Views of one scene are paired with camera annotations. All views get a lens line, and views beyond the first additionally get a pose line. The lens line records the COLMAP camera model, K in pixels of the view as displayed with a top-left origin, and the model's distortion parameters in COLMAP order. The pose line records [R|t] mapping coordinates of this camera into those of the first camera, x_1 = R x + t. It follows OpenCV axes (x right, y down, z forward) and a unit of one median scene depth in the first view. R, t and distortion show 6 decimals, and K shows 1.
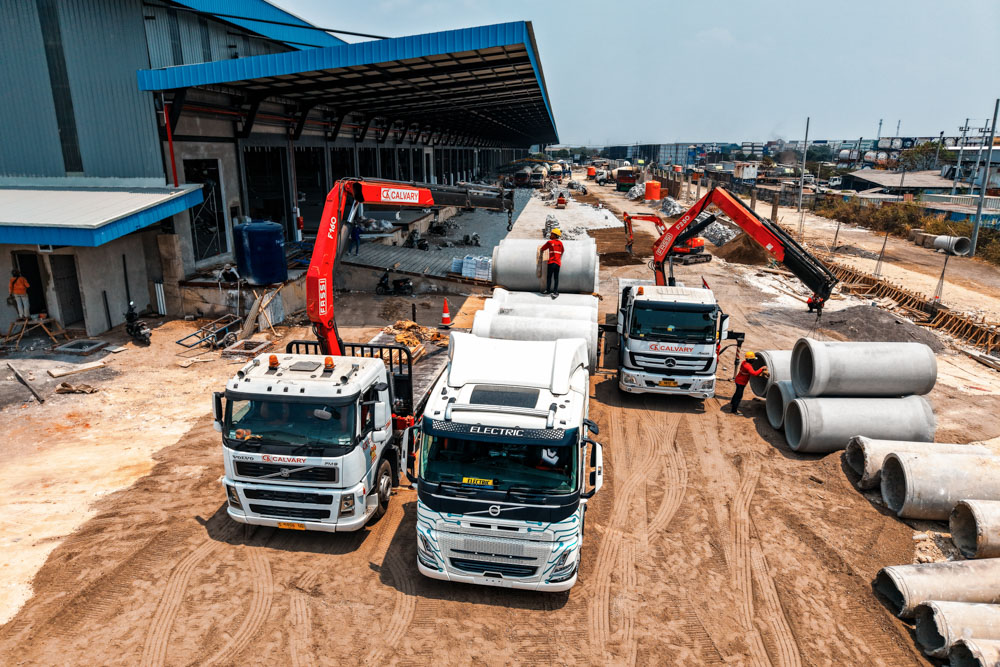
lens RADIAL K [[670.3, 0, 500.0], [0, 670.3, 333.5], [0, 0, 1]] dist [0.095861, -0.144151]
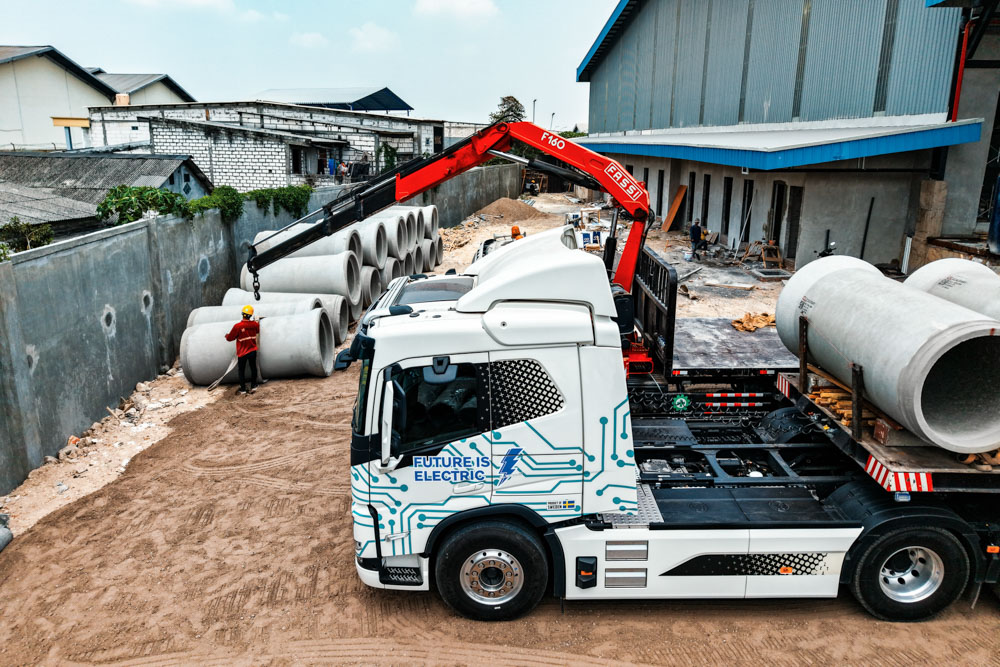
lens RADIAL K [[668.5, 0, 502.9], [0, 668.5, 303.4], [0, 0, 1]] dist [0.028437, -0.031586]
pose [[0.146698, 0.223774, -0.963538, 0.409782], [-0.264197, 0.947554, 0.179838, -0.017744], [0.953247, 0.228182, 0.198125, 0.561543]]
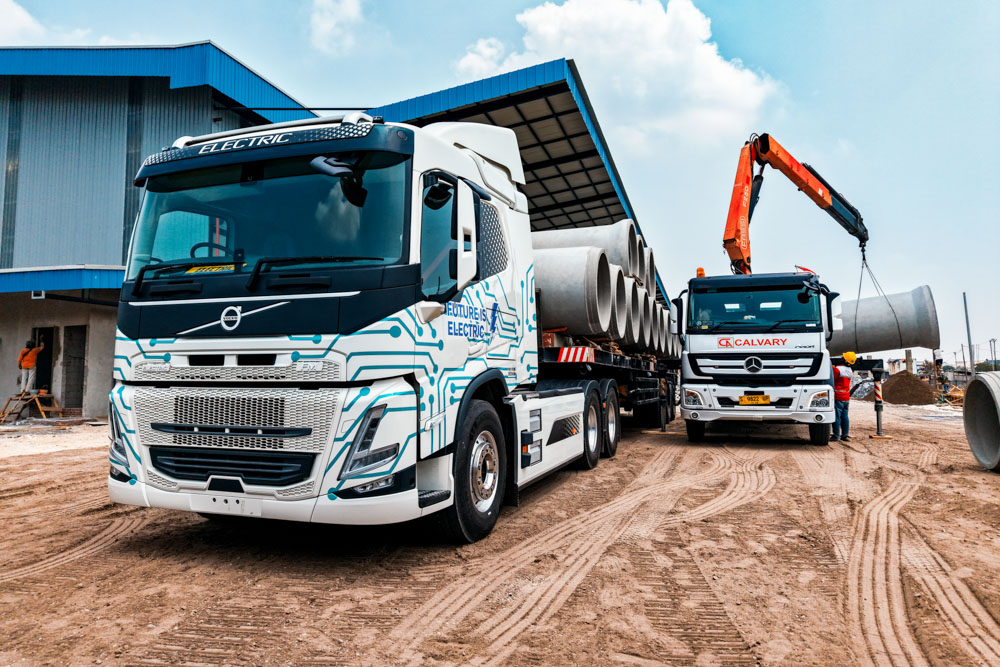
lens RADIAL K [[668.5, 0, 502.9], [0, 668.5, 303.4], [0, 0, 1]] dist [0.028437, -0.031586]
pose [[0.979333, -0.041553, -0.197939, 0.151638], [-0.035846, 0.927514, -0.372067, 0.240756], [0.199051, 0.371473, 0.906855, 0.360049]]
